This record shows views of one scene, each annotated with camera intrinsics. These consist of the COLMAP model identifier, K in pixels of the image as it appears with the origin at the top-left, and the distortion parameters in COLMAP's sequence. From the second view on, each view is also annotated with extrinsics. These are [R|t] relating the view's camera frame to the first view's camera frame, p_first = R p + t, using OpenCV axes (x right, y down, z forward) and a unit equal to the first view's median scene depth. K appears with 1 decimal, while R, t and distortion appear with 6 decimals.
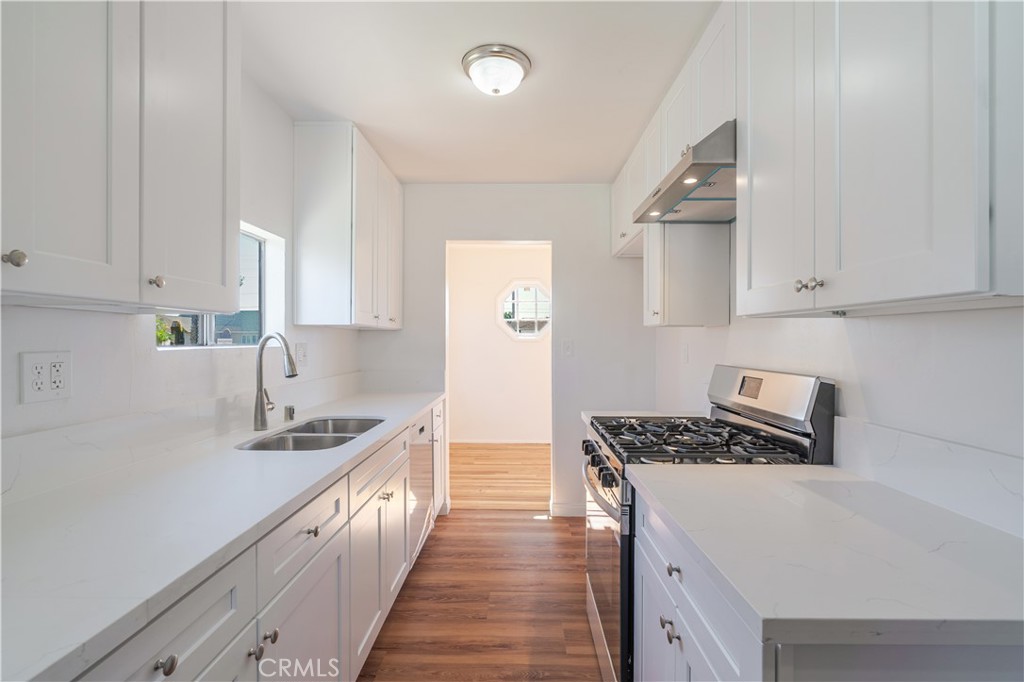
lens RADIAL K [[477.7, 0, 514.7], [0, 477.7, 341.0], [0, 0, 1]] dist [-0.005265, 0.002070]
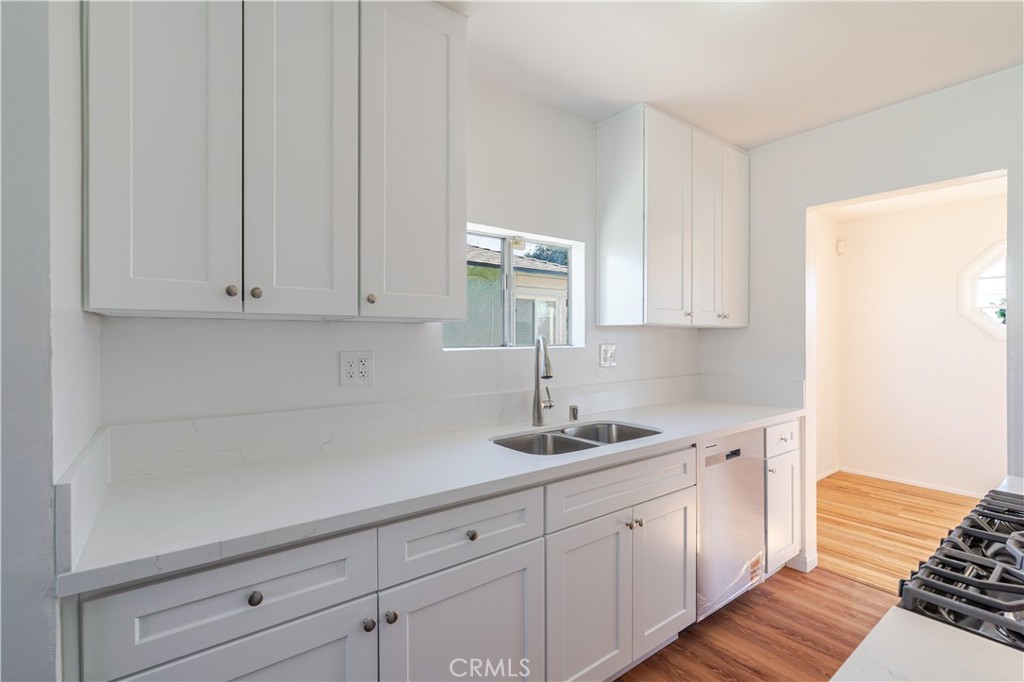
lens RADIAL K [[477.7, 0, 509.3], [0, 477.7, 339.4], [0, 0, 1]] dist [-0.005265, 0.002070]
pose [[0.612710, 0.000094, -0.790308, 0.223573], [0.002172, 0.999996, 0.001803, -0.007463], [0.790305, -0.002821, 0.612708, 0.233699]]
